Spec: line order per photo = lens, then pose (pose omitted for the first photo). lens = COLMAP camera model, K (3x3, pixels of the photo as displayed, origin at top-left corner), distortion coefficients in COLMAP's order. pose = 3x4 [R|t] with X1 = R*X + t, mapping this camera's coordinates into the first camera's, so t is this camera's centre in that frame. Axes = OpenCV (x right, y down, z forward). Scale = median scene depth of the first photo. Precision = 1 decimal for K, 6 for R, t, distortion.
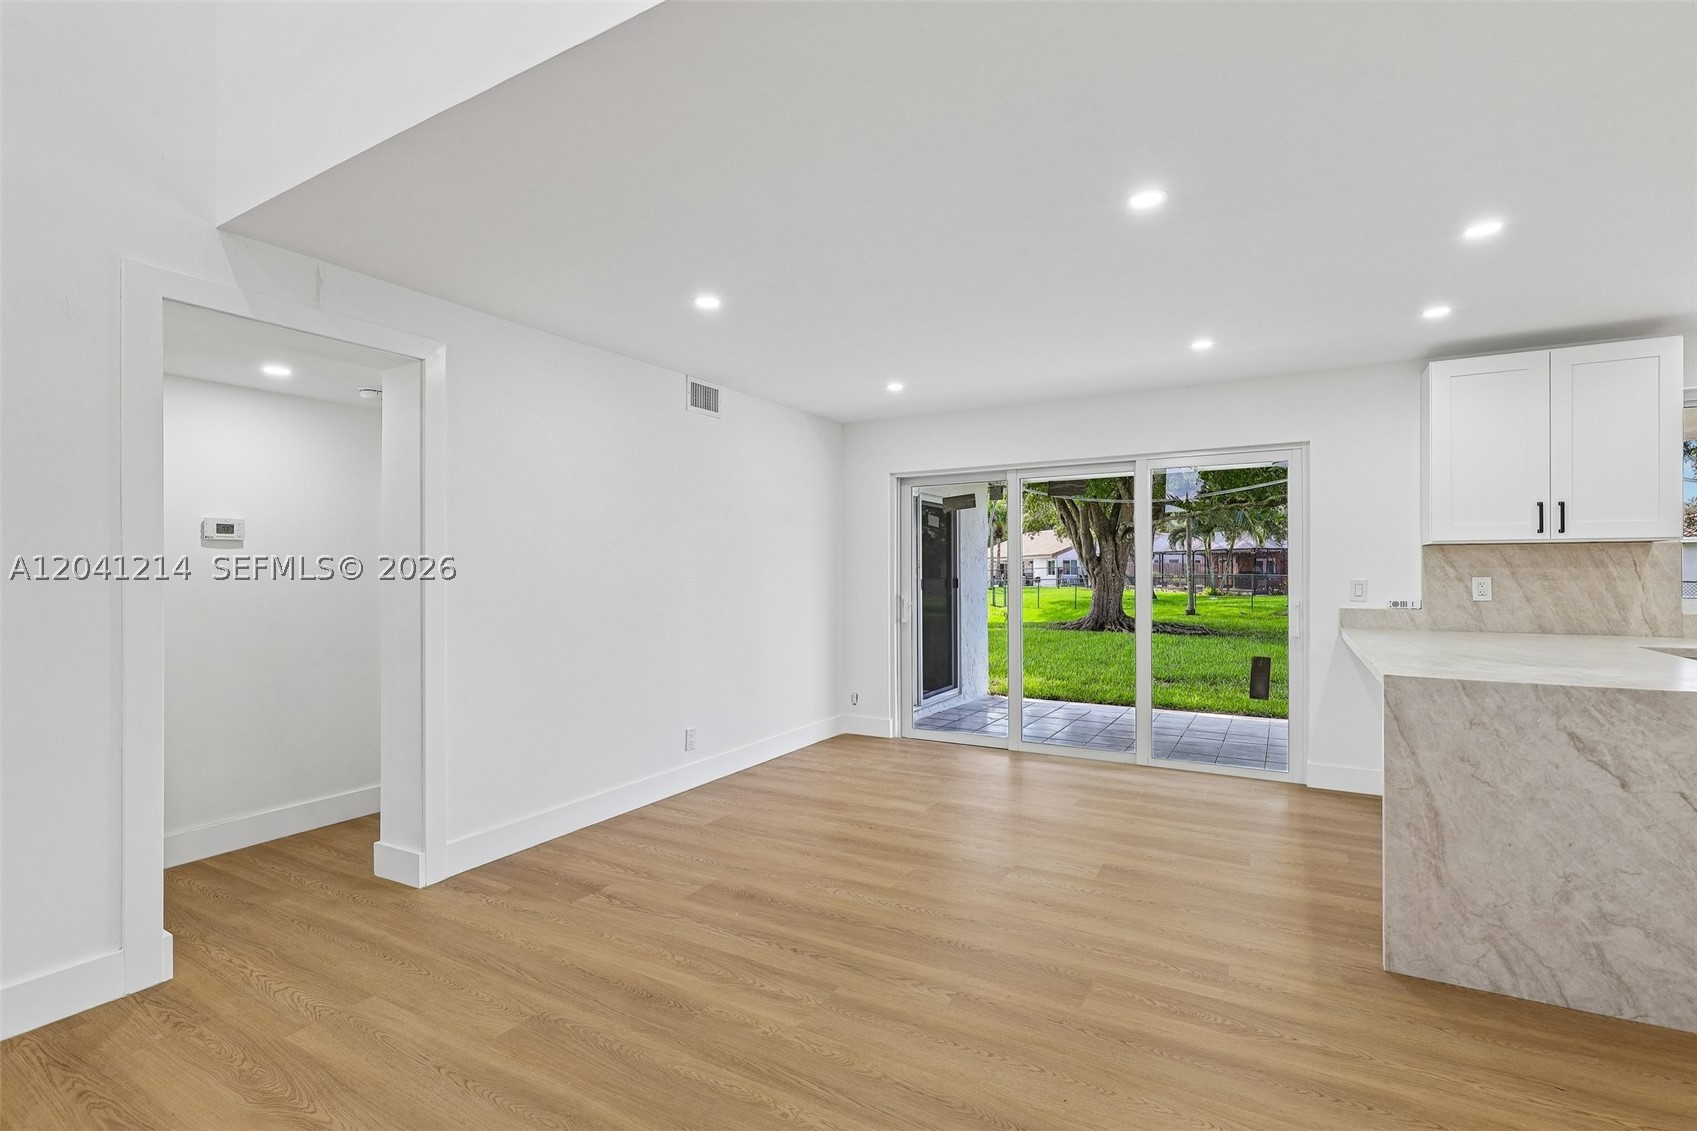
lens RADIAL K [[770.9, 0, 857.9], [0, 770.9, 563.7], [0, 0, 1]] dist [0.003159, -0.000954]
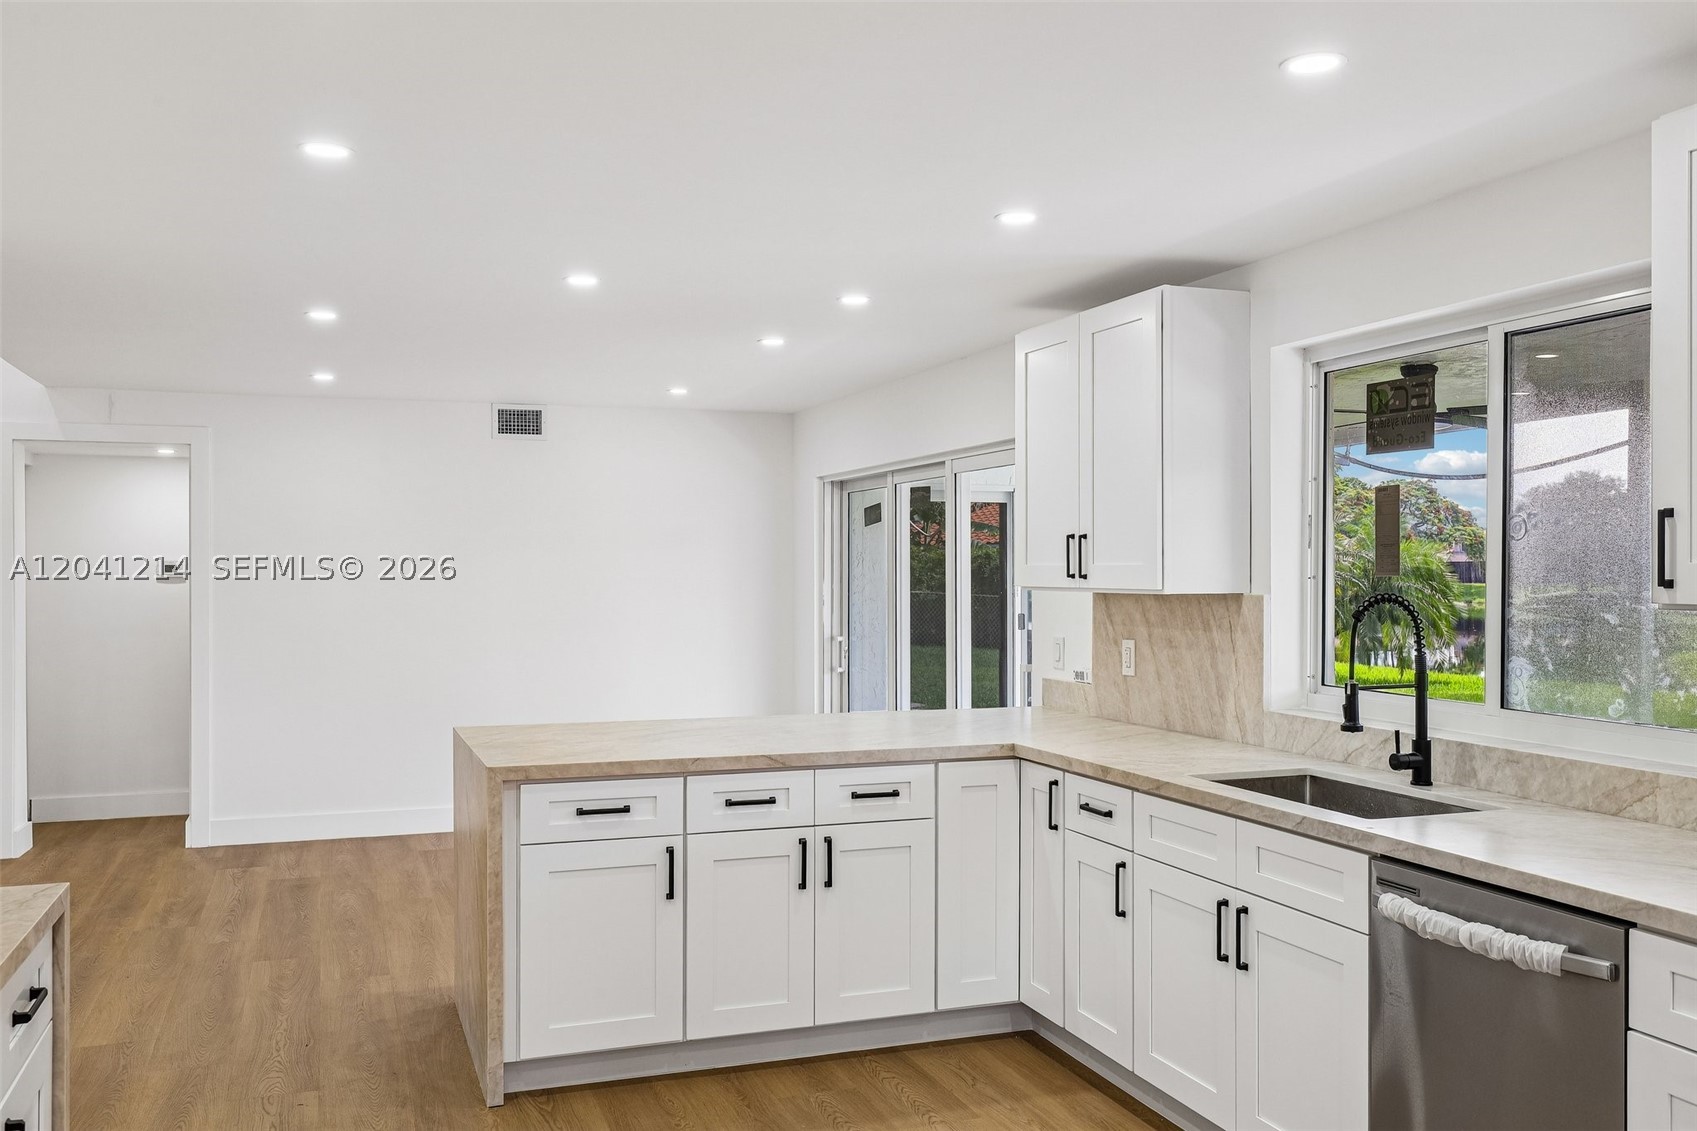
lens RADIAL K [[1434.1, 0, 856.0], [0, 1434.1, 568.7], [0, 0, 1]] dist [0.013787, -0.013590]
pose [[0.761758, 0.003842, -0.647851, 1.409423], [0.002359, 0.999959, 0.008704, -0.054503], [0.647858, -0.008158, 0.761718, -0.092510]]
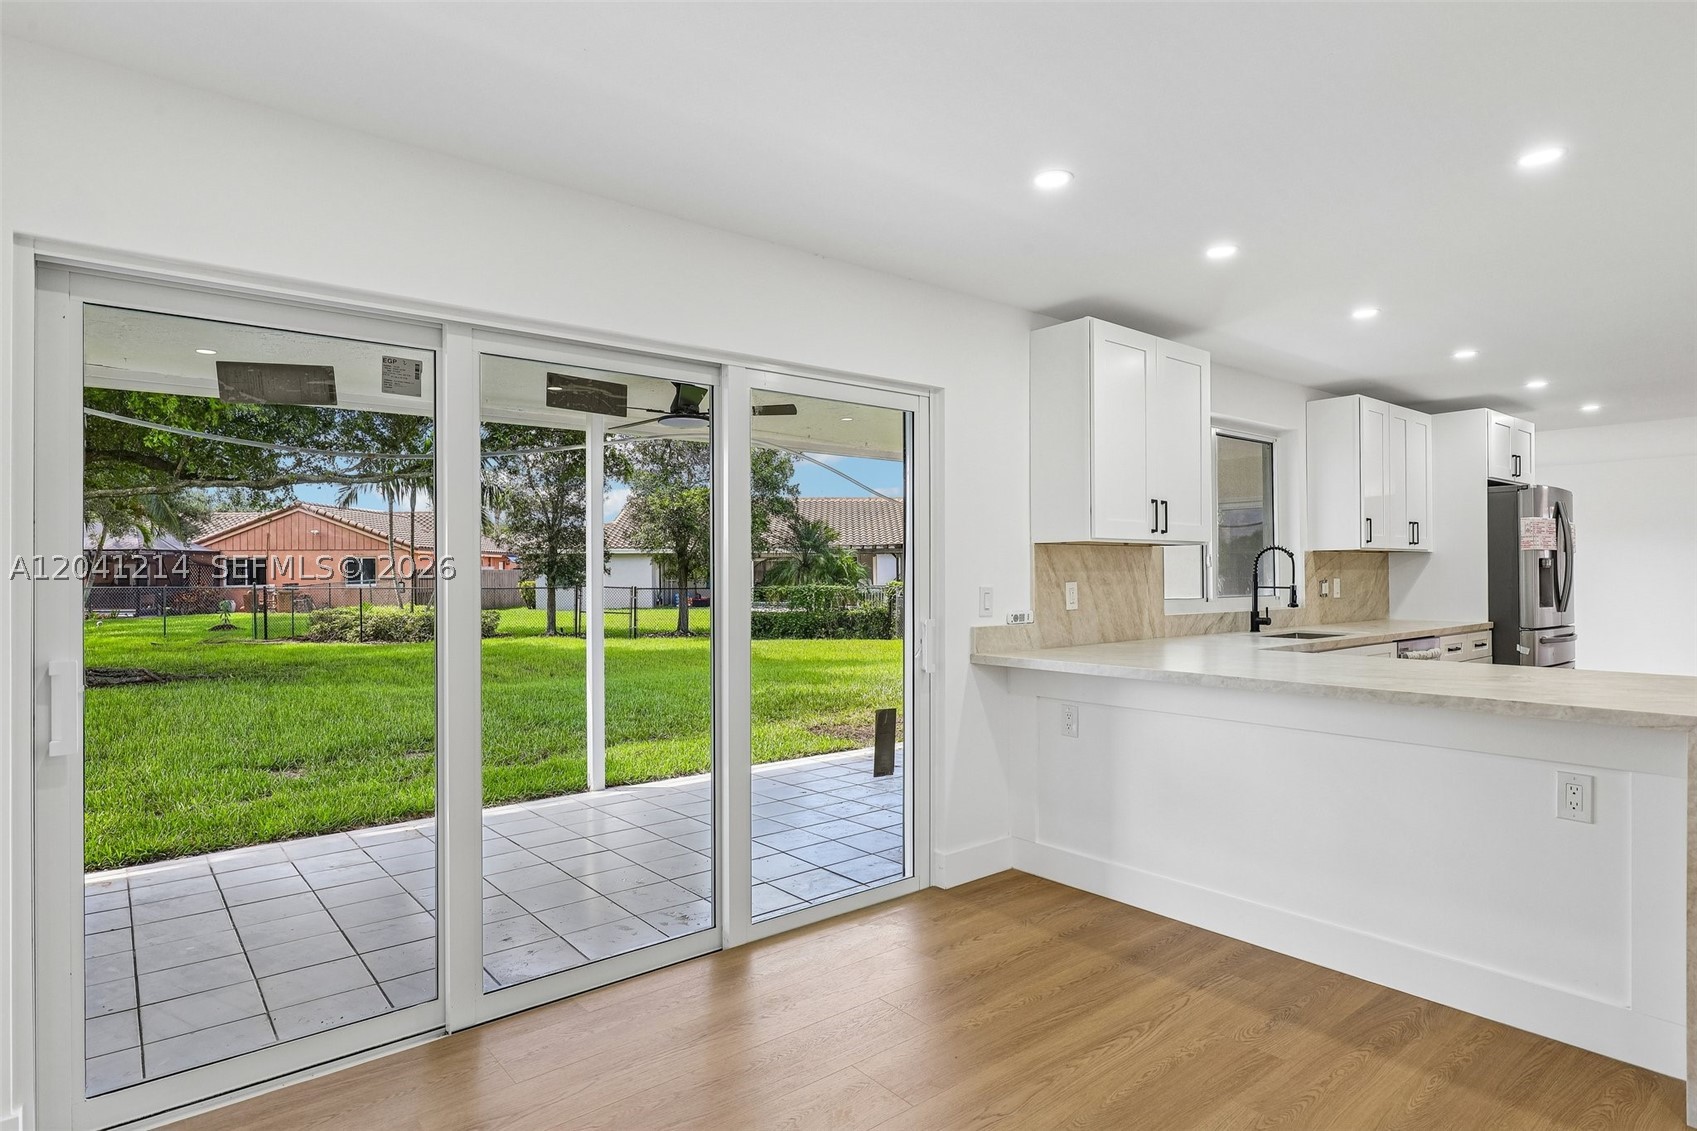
lens RADIAL K [[924.7, 0, 868.5], [0, 924.7, 565.9], [0, 0, 1]] dist [-0.001723, 0.001812]
pose [[0.355128, 0.010209, 0.934762, -0.229649], [-0.003255, 0.999948, -0.009684, 0.010005], [-0.934812, 0.000397, 0.355143, 0.833787]]
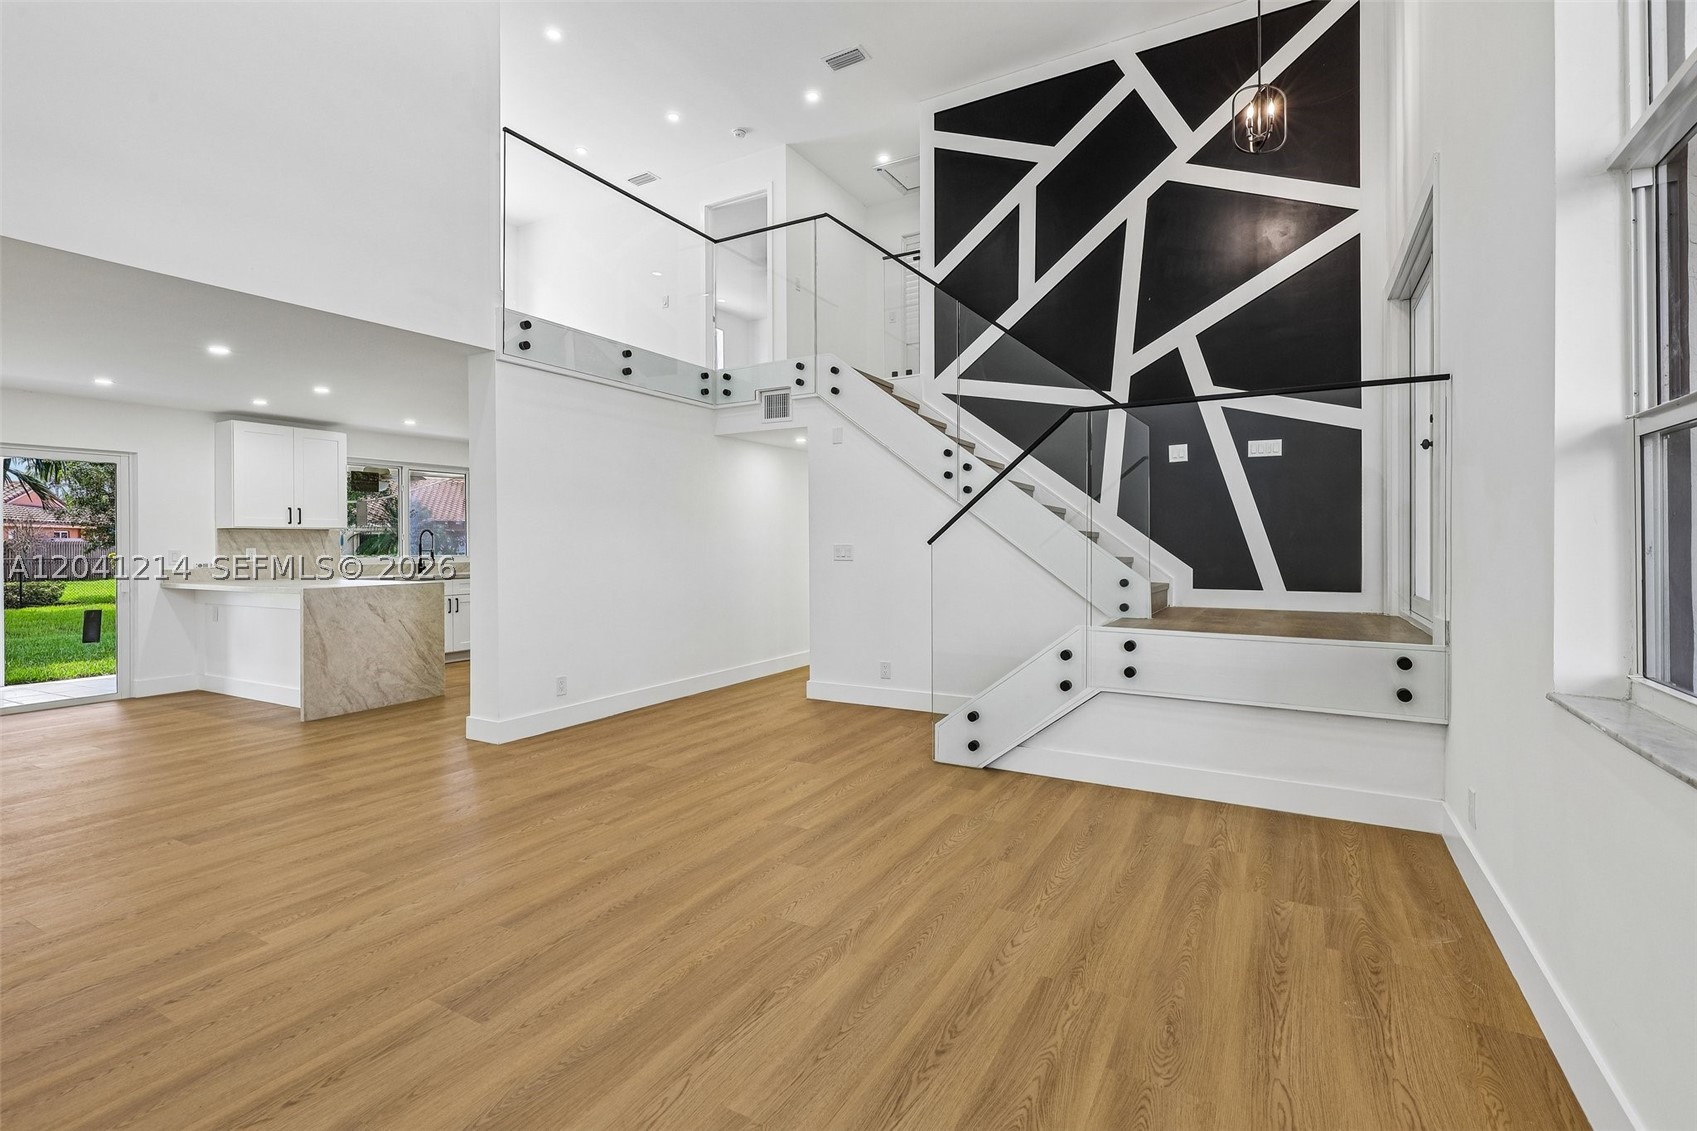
lens RADIAL K [[770.9, 0, 865.5], [0, 770.9, 540.6], [0, 0, 1]] dist [0.003159, -0.000954]
pose [[-0.009465, 0.007448, 0.999927, -0.915145], [-0.000611, 0.999972, -0.007454, 0.012909], [-0.999955, -0.000681, -0.009460, -0.350606]]
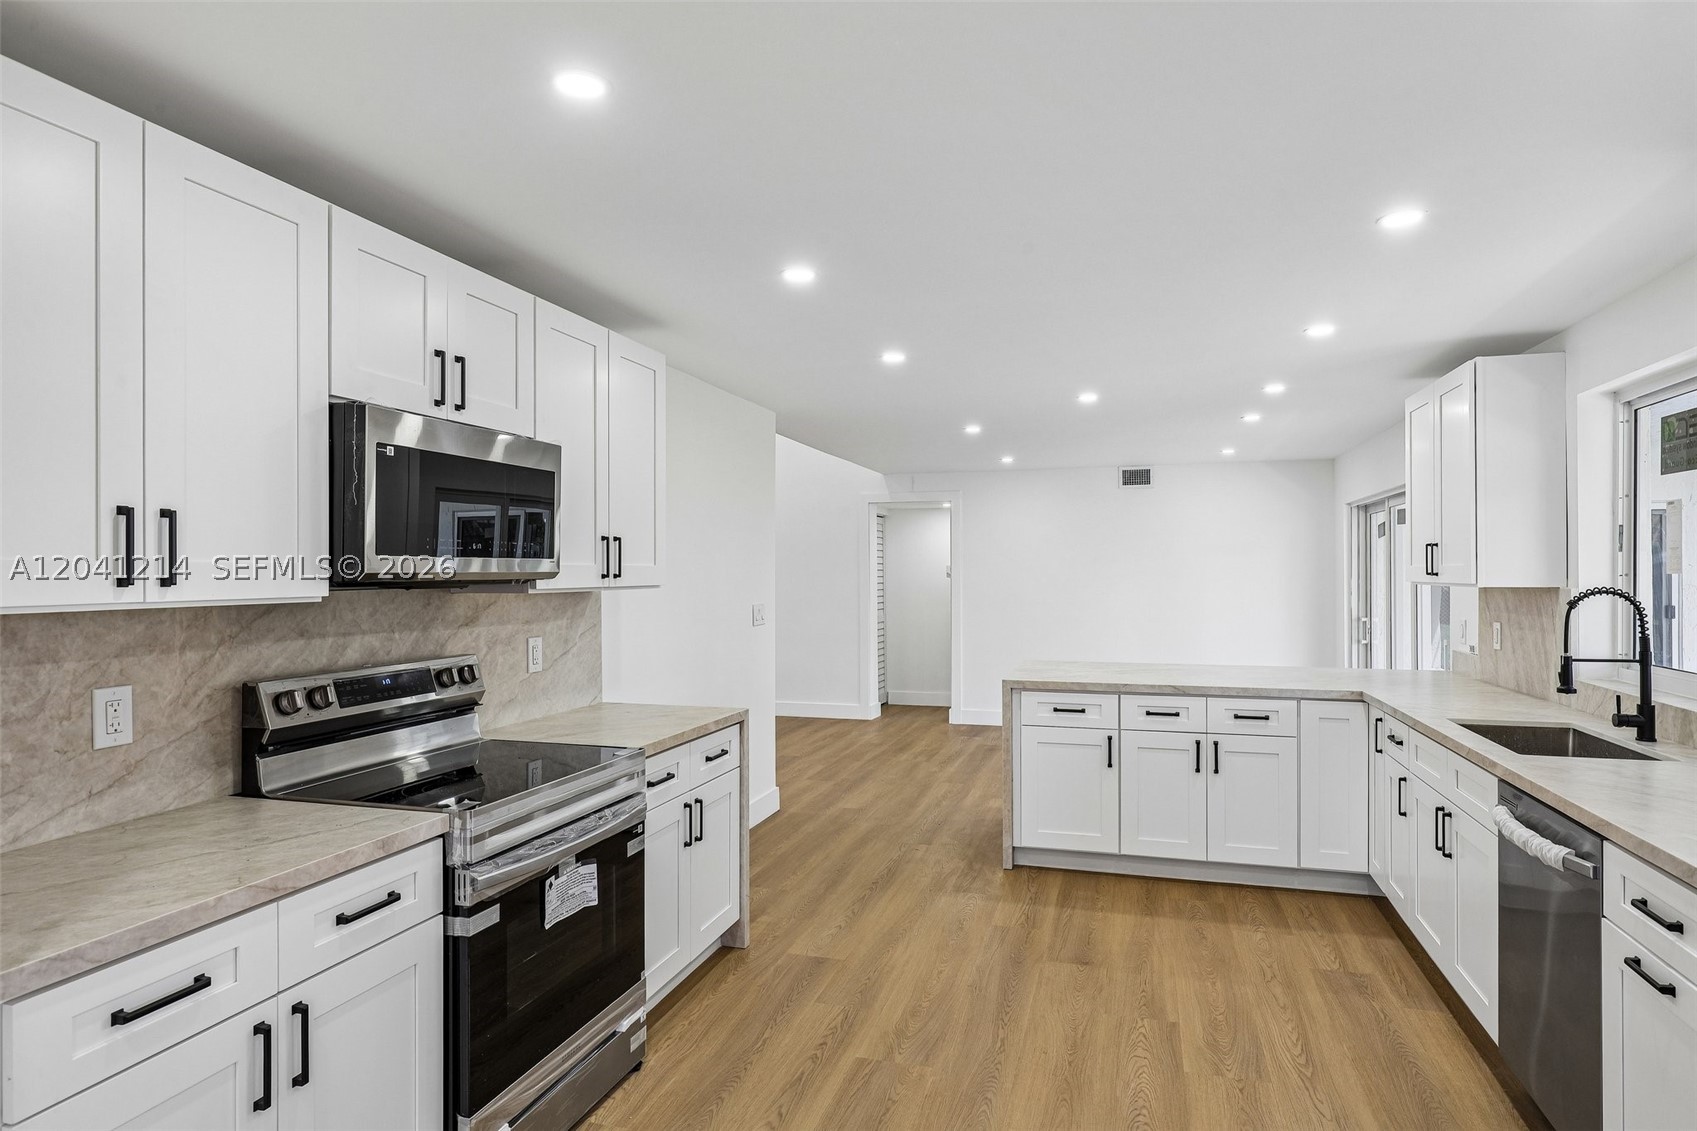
lens RADIAL K [[953.4, 0, 864.4], [0, 953.4, 567.7], [0, 0, 1]] dist [0.001500, -0.003889]
pose [[0.230011, 0.000802, -0.973188, 1.671597], [0.008777, 0.999957, 0.002899, -0.053252], [0.973149, -0.009208, 0.229994, 0.051729]]
